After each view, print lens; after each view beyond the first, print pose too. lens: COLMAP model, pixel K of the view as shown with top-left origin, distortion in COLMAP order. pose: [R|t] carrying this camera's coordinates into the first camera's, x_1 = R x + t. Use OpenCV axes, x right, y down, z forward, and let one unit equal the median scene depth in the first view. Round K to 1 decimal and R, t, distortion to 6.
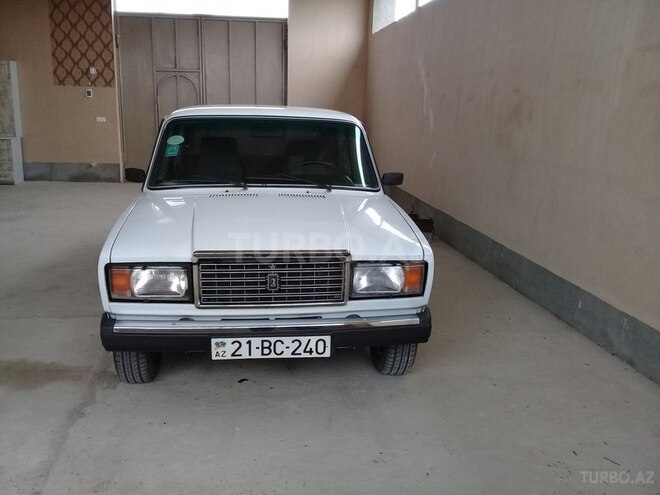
lens RADIAL K [[599.4, 0, 327.0], [0, 599.4, 246.4], [0, 0, 1]] dist [0.101763, -0.192283]
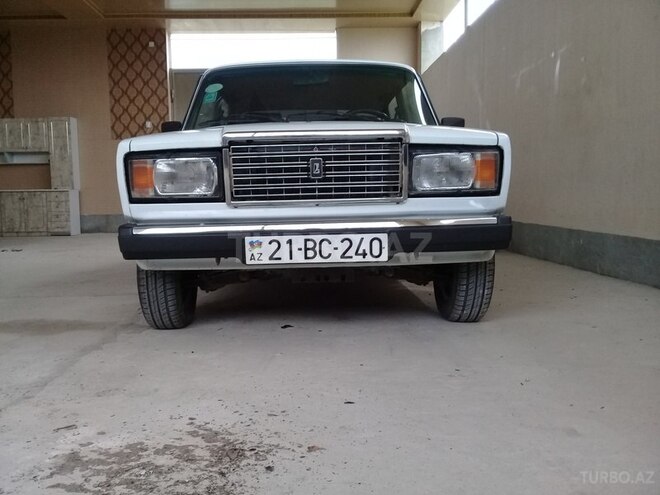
lens RADIAL K [[599.4, 0, 327.0], [0, 599.4, 246.4], [0, 0, 1]] dist [0.101763, -0.192283]
pose [[0.995410, -0.035985, -0.088679, -0.004118], [0.022814, 0.989126, -0.145292, 0.275018], [0.092943, 0.142602, 0.985407, 0.177666]]
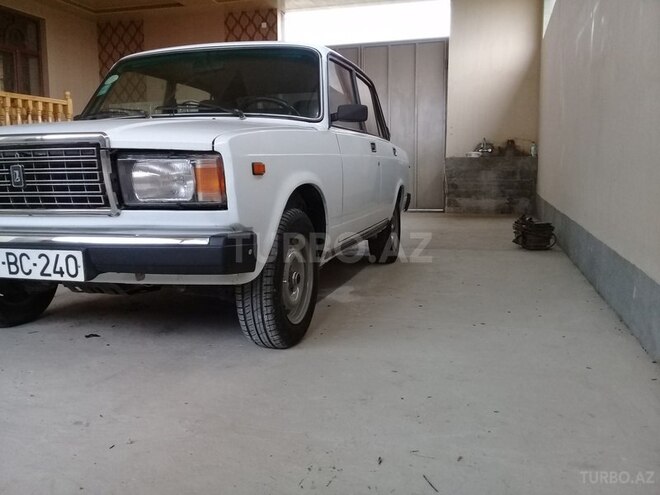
lens RADIAL K [[599.4, 0, 327.0], [0, 599.4, 246.4], [0, 0, 1]] dist [0.101763, -0.192283]
pose [[0.919525, 0.015069, -0.392743, 0.552622], [-0.056876, 0.993848, -0.095032, 0.190210], [0.388895, 0.109722, 0.914725, 0.425973]]
